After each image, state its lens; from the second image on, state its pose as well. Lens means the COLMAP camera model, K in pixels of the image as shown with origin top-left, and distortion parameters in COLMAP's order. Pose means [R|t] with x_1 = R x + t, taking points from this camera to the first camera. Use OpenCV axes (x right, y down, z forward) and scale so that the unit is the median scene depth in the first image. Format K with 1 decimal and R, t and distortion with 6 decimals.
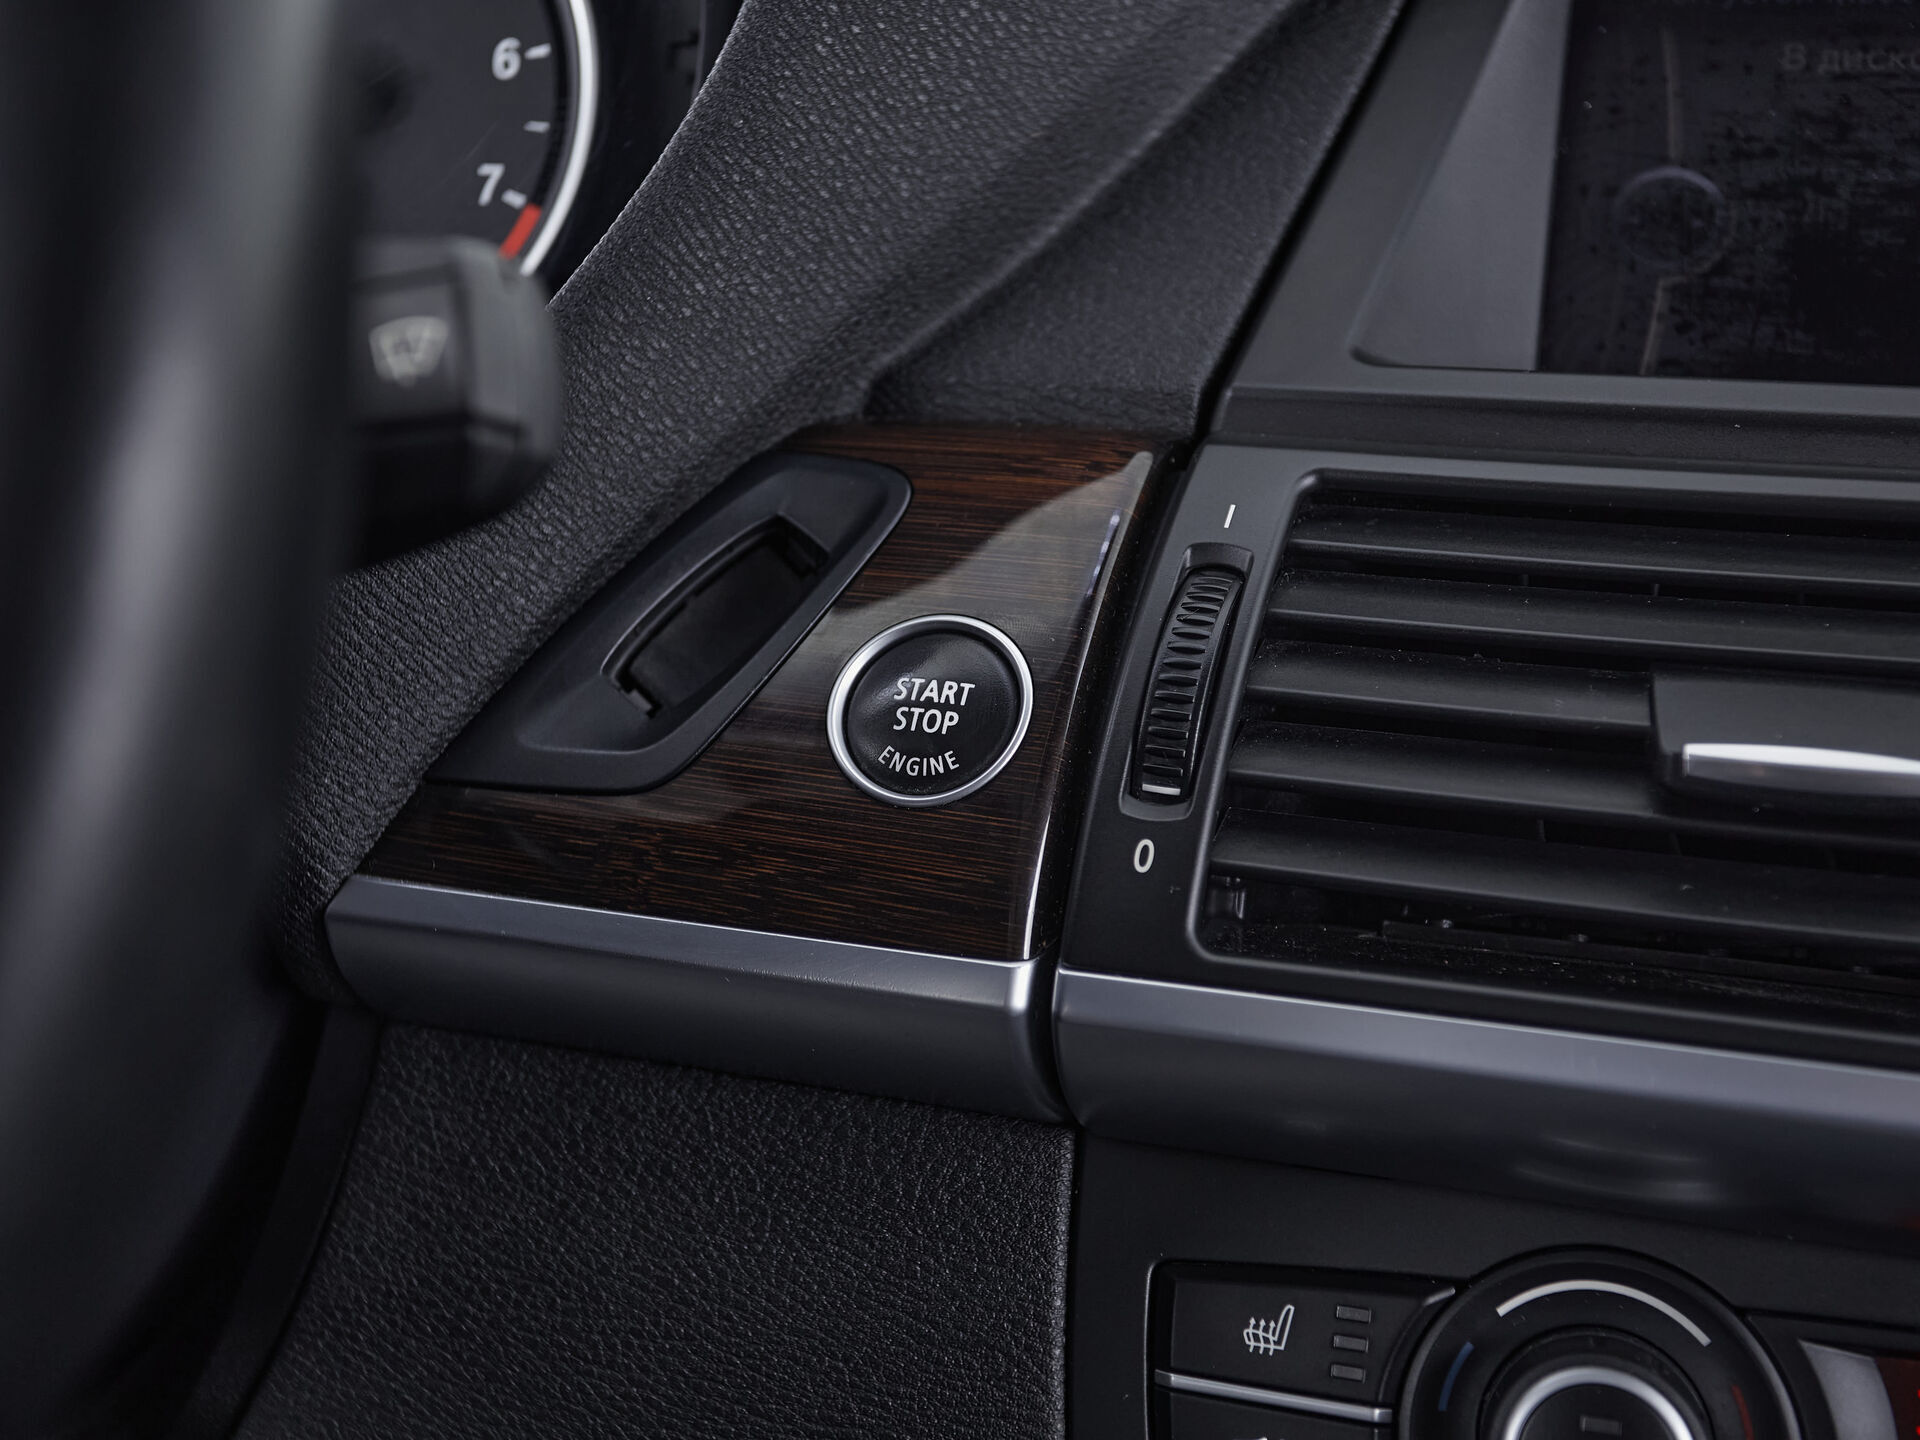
lens RADIAL K [[2321.0, 0, 962.3], [0, 2321.0, 722.0], [0, 0, 1]] dist [0.027399, 0.000000]
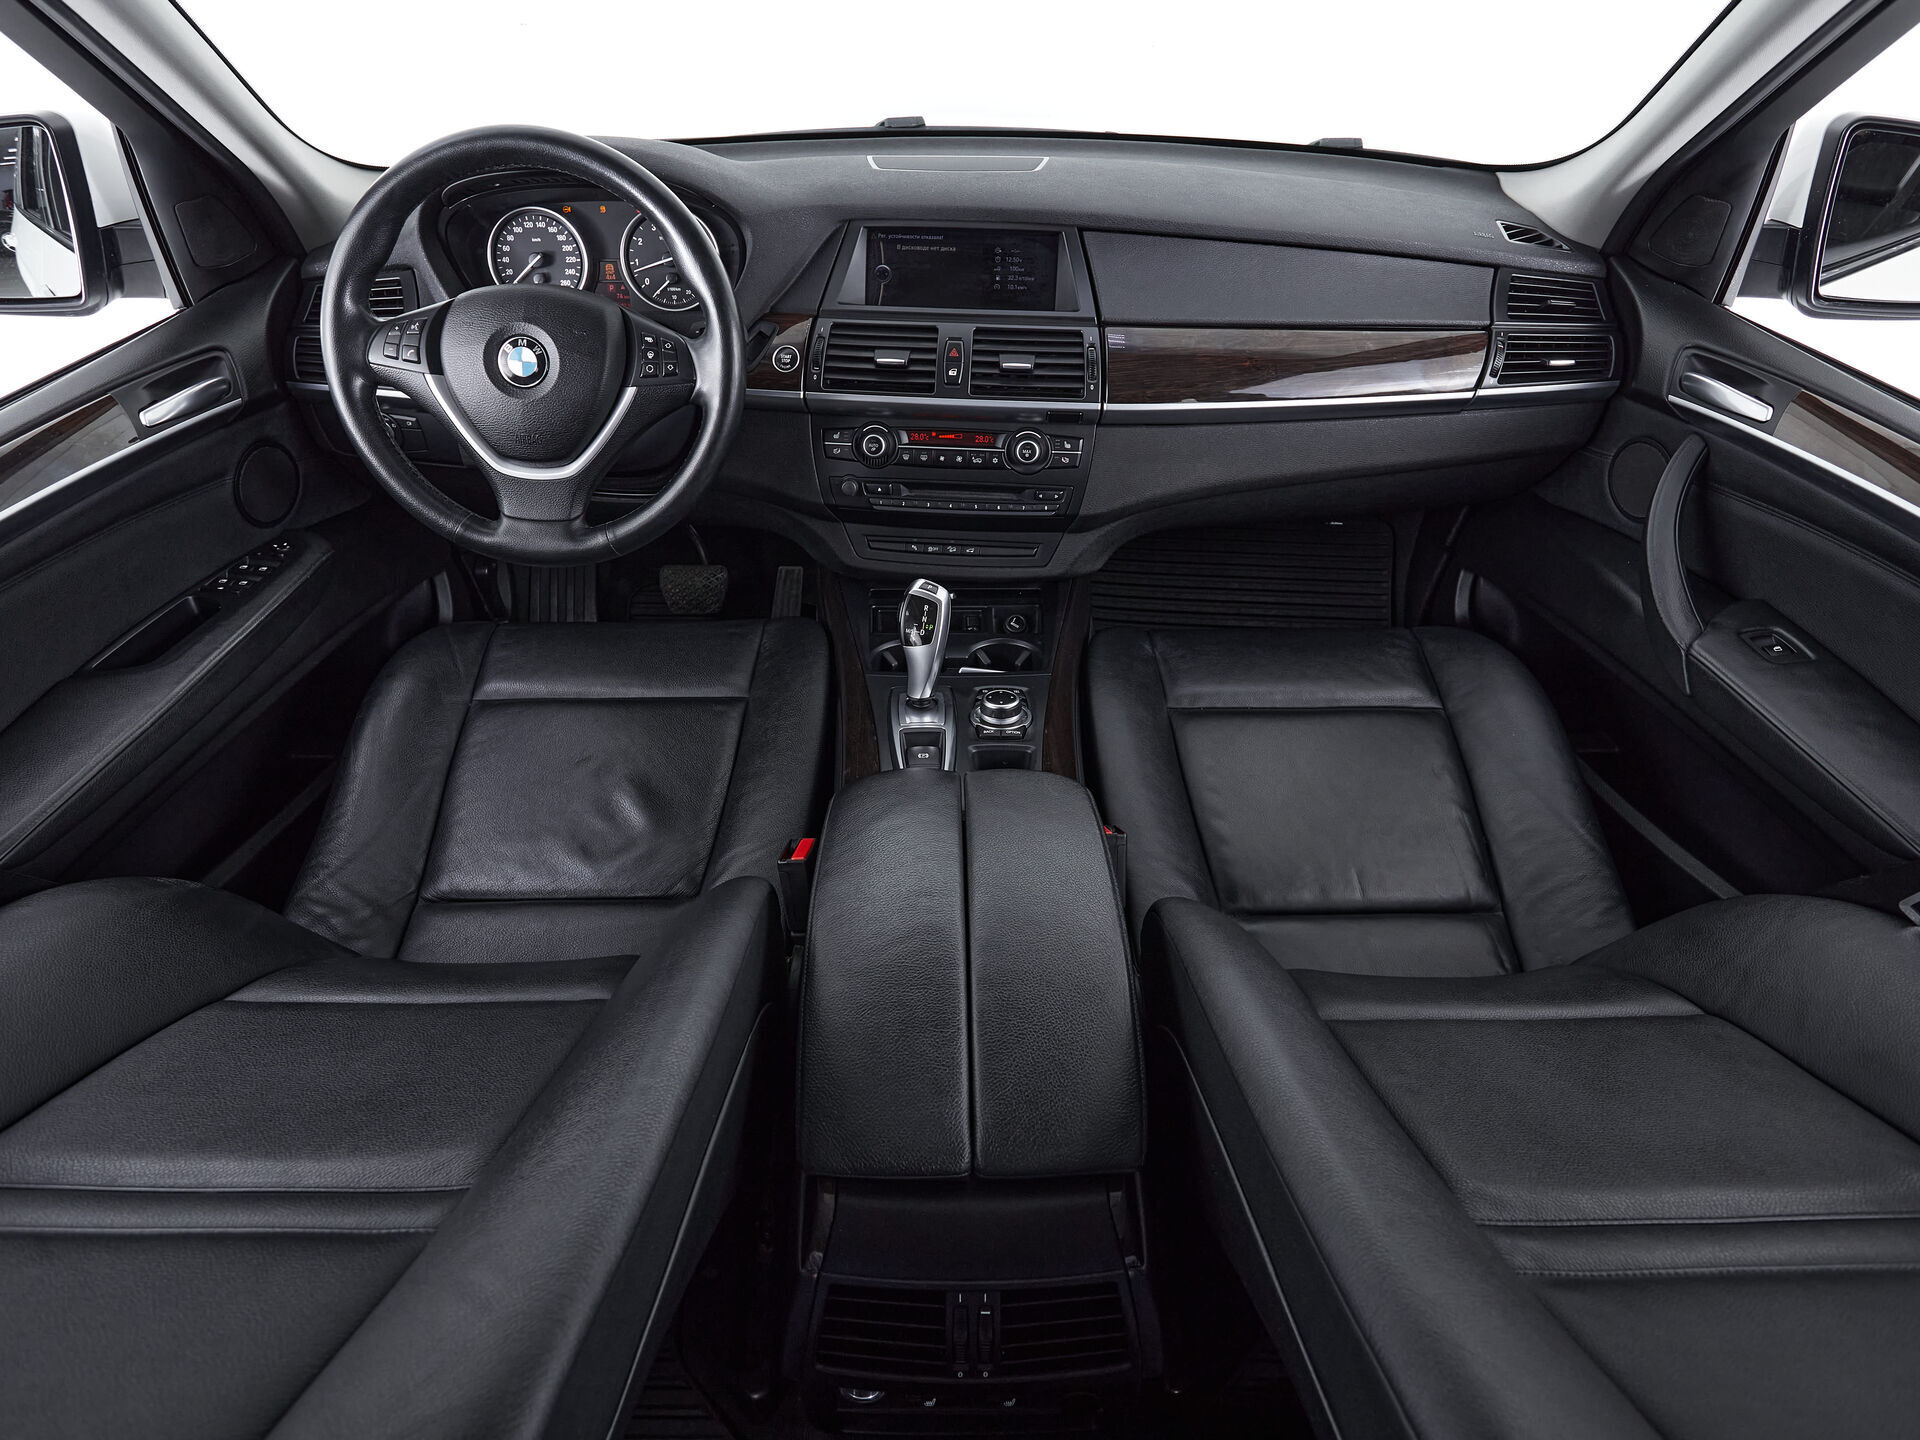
lens RADIAL K [[1038.7, 0, 951.1], [0, 1038.7, 691.2], [0, 0, 1]] dist [-0.004513, -0.001888]
pose [[0.982500, -0.118110, 0.144028, -0.095579], [0.055070, 0.922877, 0.381137, -0.254022], [-0.177936, -0.366536, 0.913231, -2.495627]]
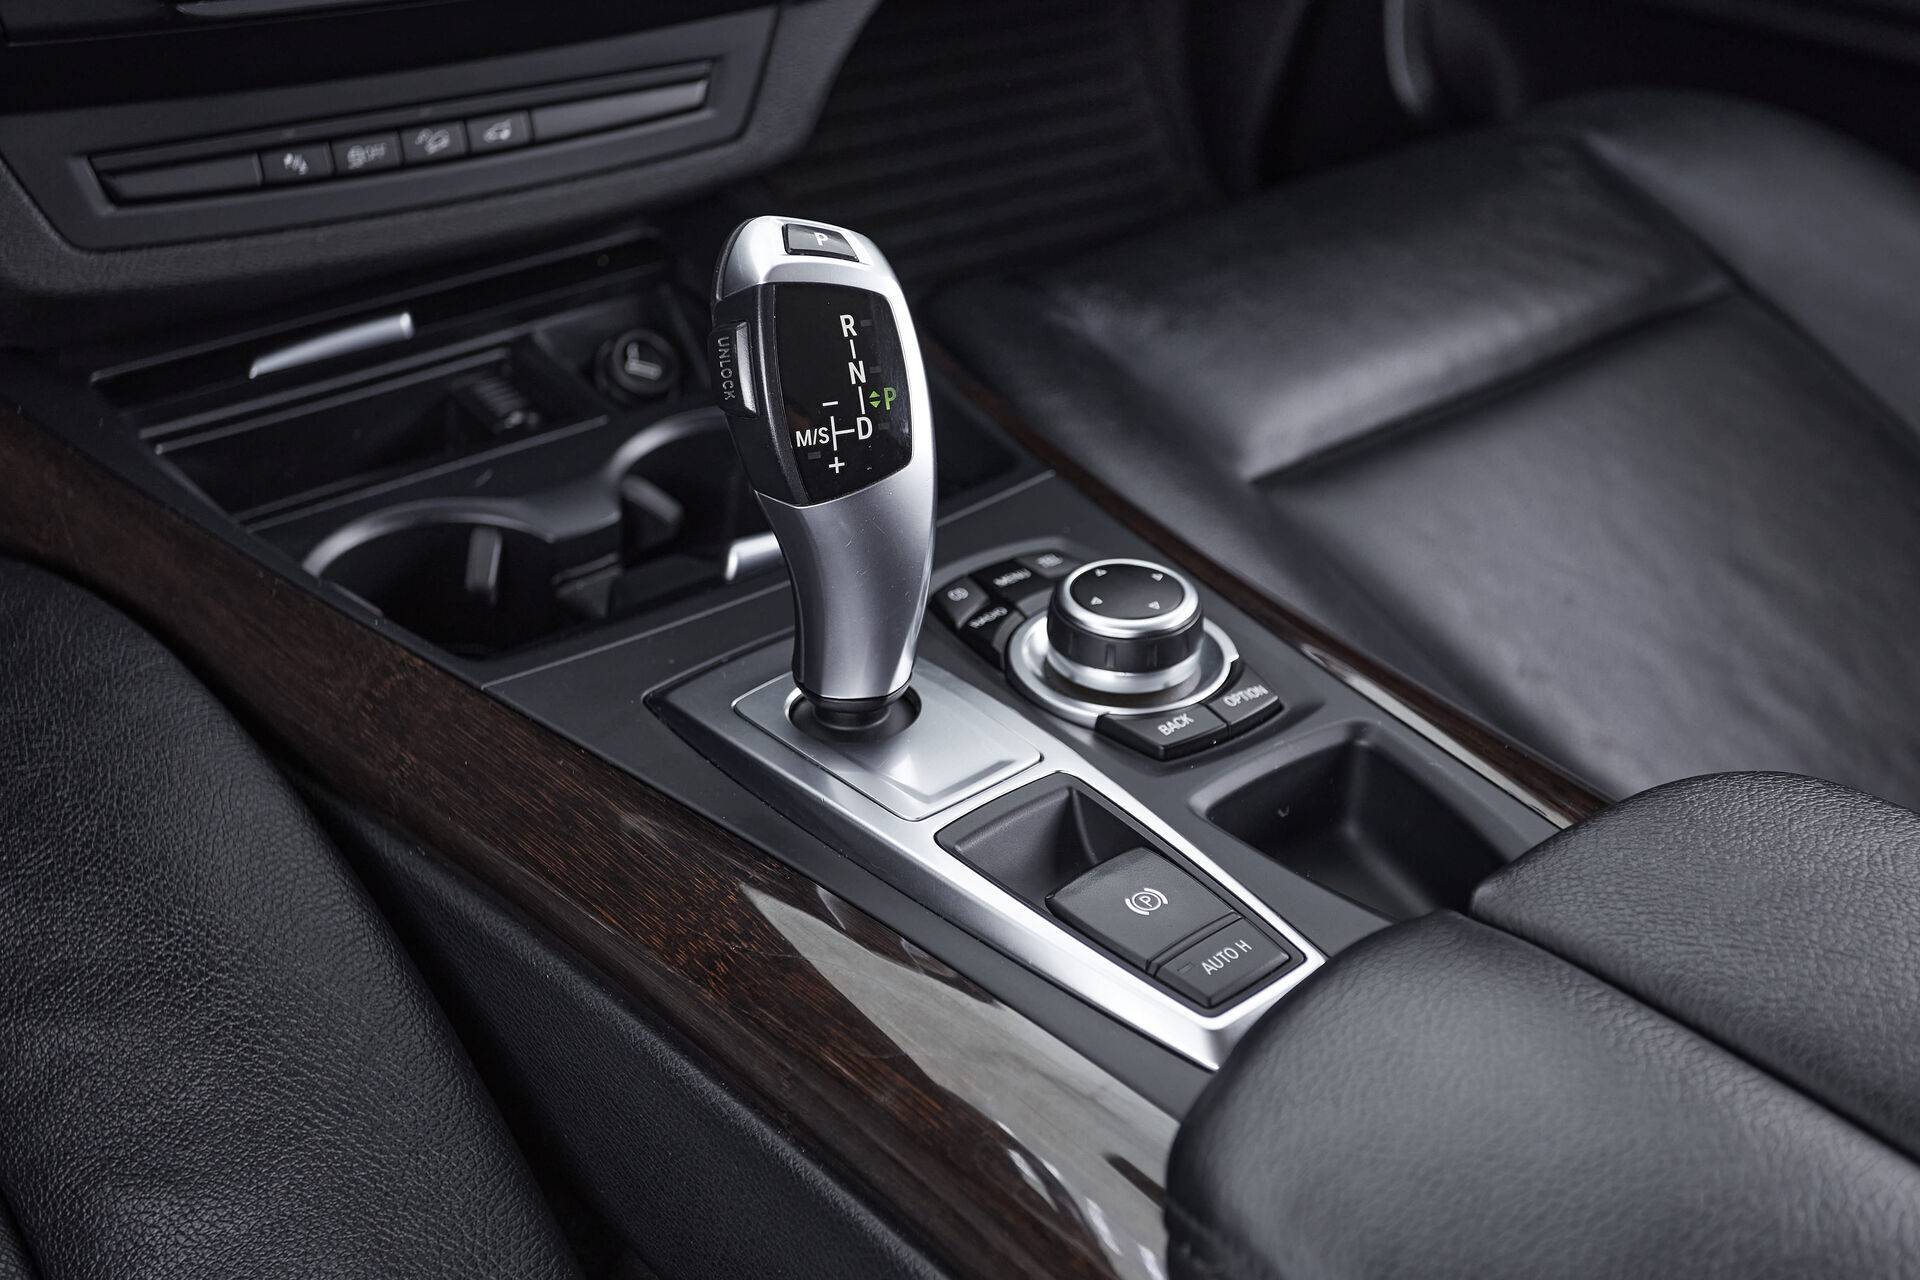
lens RADIAL K [[2302.2, 0, 946.6], [0, 2302.2, 651.3], [0, 0, 1]] dist [0.023954, 0.000000]
pose [[0.646970, -0.418082, 0.637681, -0.751549], [0.079951, 0.868871, 0.488540, 0.074450], [-0.758312, -0.265088, 0.595559, -0.773358]]
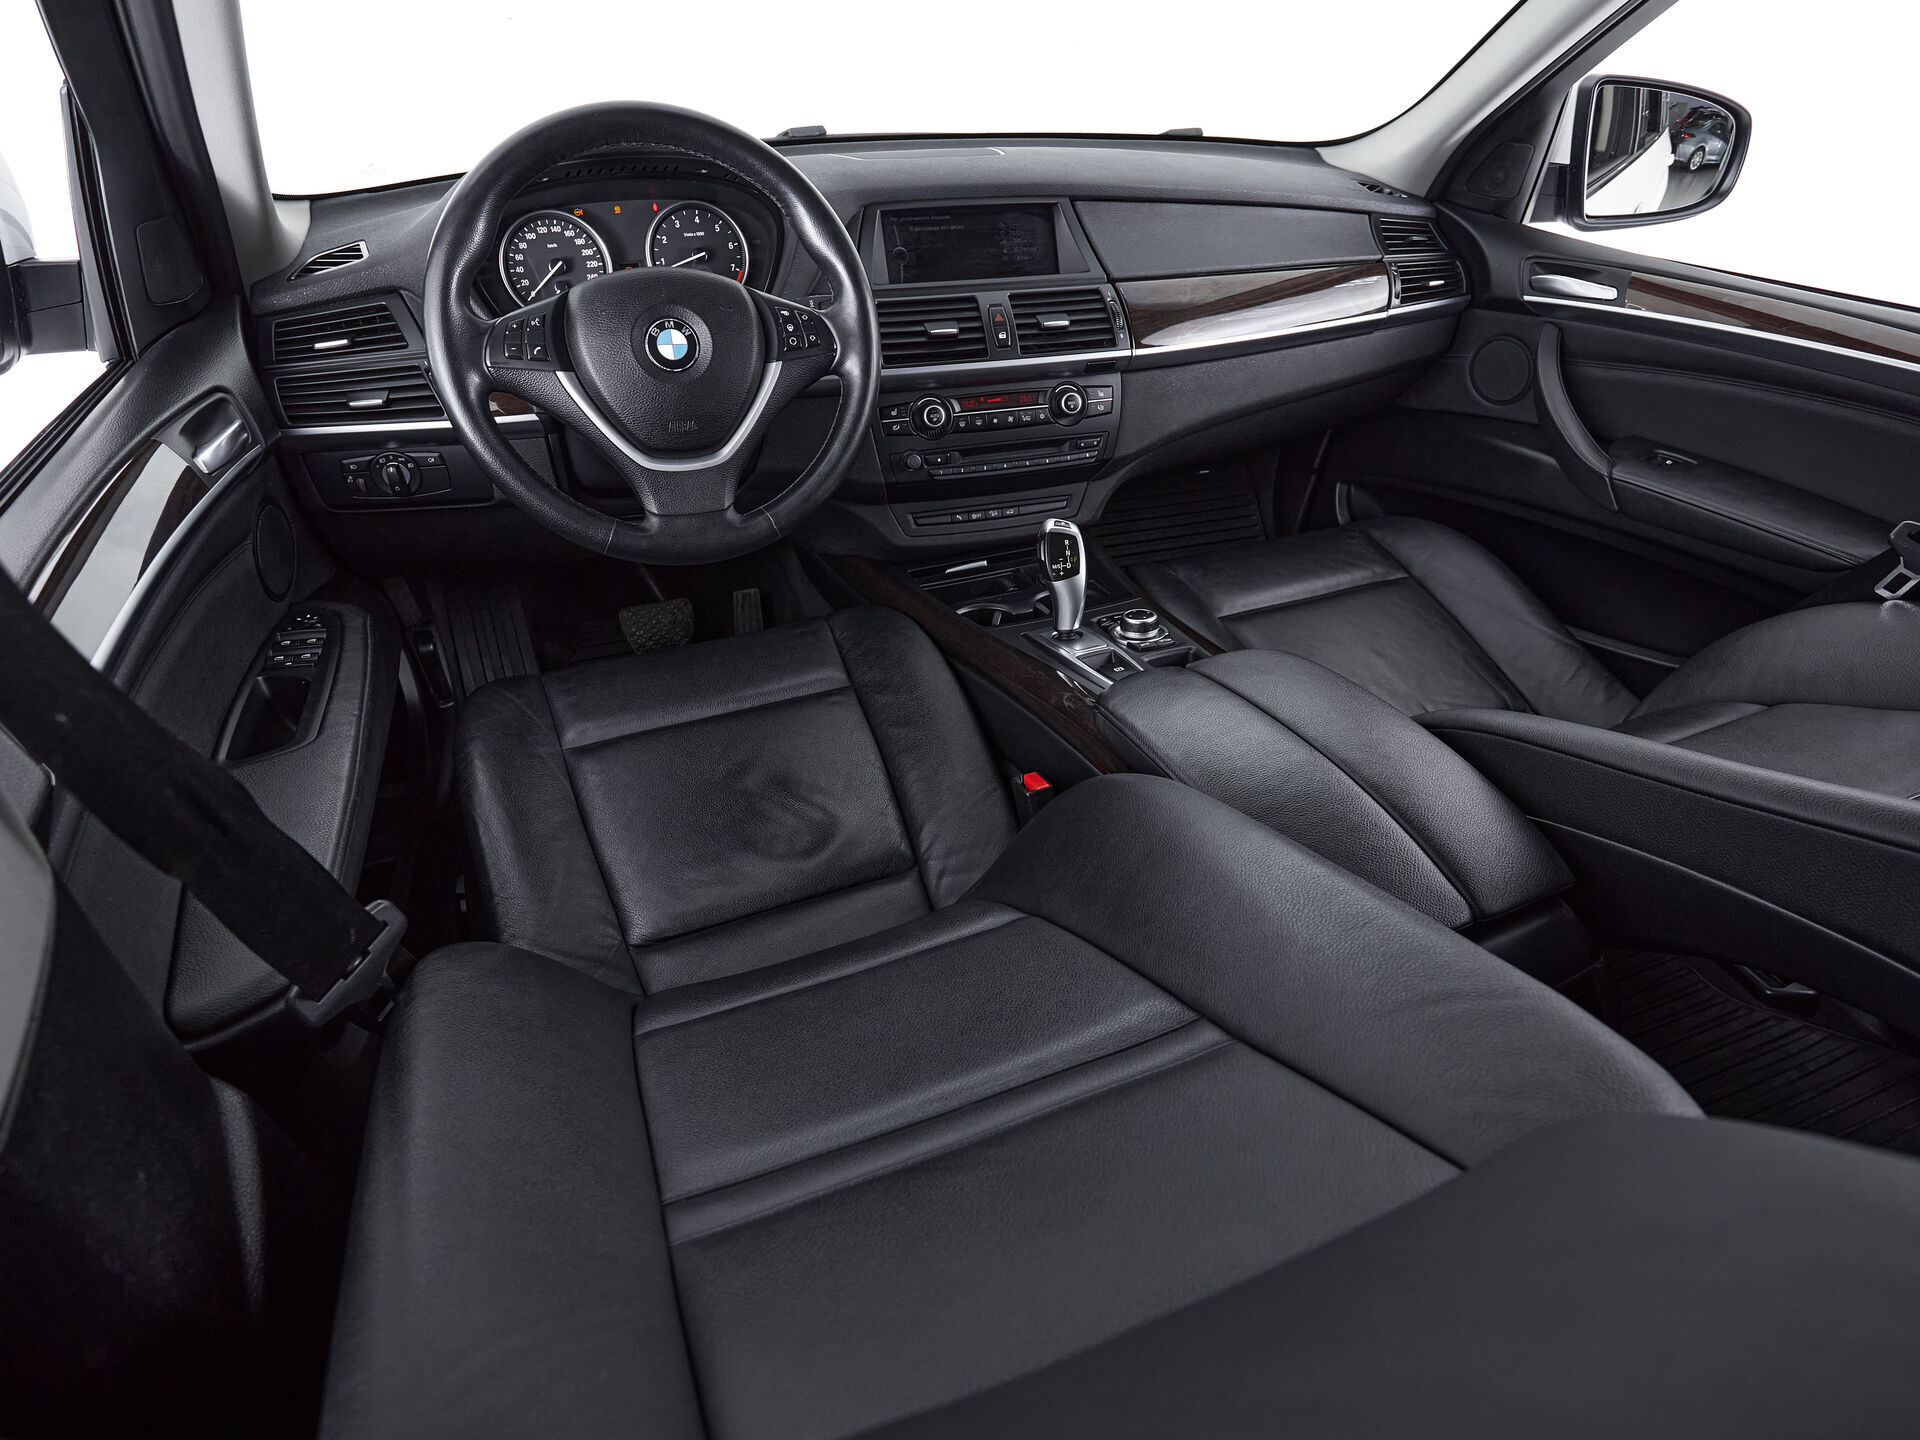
lens RADIAL K [[1038.7, 0, 952.4], [0, 1038.7, 717.3], [0, 0, 1]] dist [-0.004513, -0.001888]
pose [[0.842540, -0.313143, 0.438255, -1.525349], [0.143292, 0.914630, 0.378046, -0.107621], [-0.519224, -0.255720, 0.815484, -2.224767]]
